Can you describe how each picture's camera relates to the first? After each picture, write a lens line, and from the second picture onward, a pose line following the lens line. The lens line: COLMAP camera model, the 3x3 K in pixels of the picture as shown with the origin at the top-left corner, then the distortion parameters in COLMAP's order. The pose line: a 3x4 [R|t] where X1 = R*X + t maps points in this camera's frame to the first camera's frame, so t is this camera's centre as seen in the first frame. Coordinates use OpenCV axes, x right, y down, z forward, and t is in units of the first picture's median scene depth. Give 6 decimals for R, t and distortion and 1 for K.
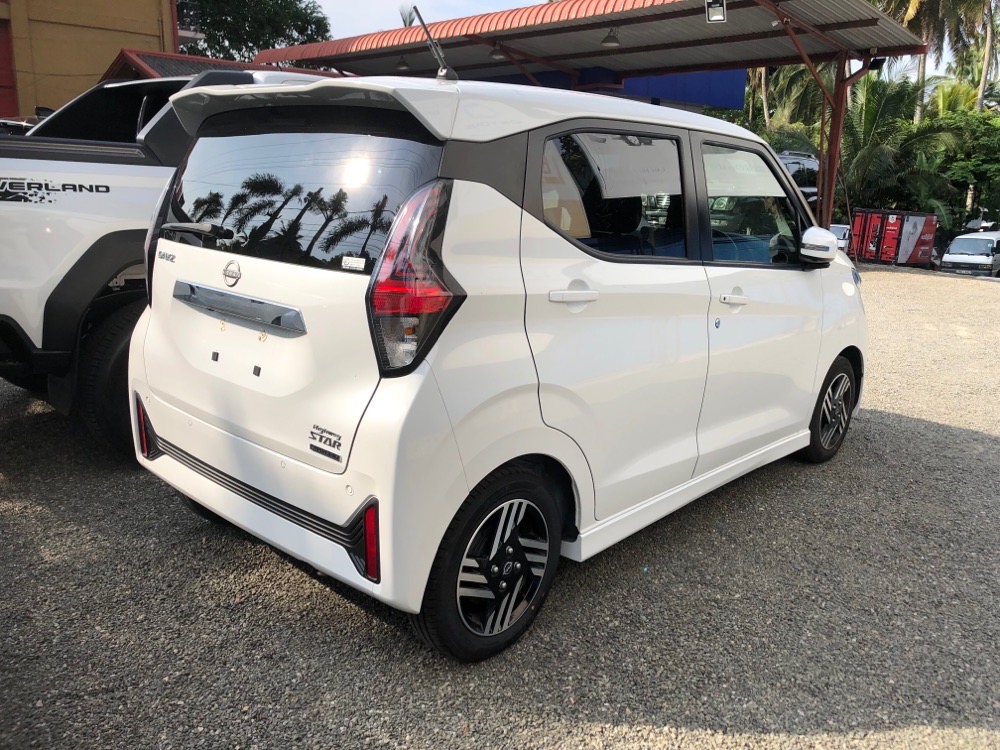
lens RADIAL K [[814.7, 0, 499.3], [0, 814.7, 377.8], [0, 0, 1]] dist [0.046540, -0.029733]
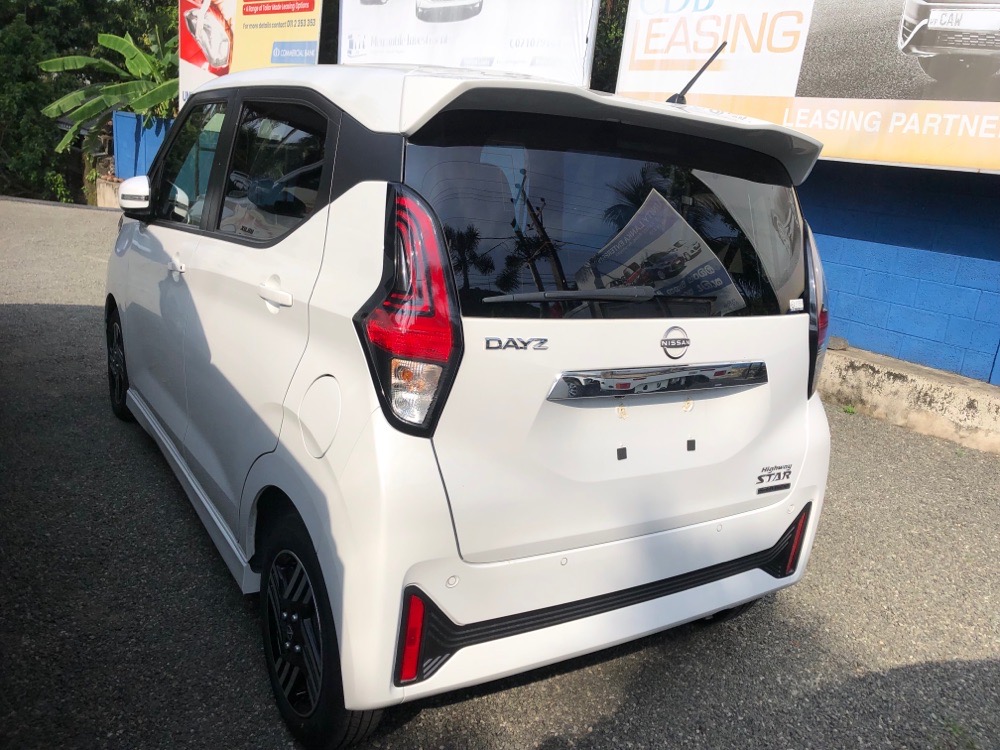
lens RADIAL K [[814.7, 0, 500.9], [0, 814.7, 373.7], [0, 0, 1]] dist [0.046540, -0.029733]
pose [[0.237091, -0.251895, 0.938263, -1.224869], [0.124423, 0.965720, 0.227826, -0.326469], [-0.963487, 0.062726, 0.260305, 1.045015]]
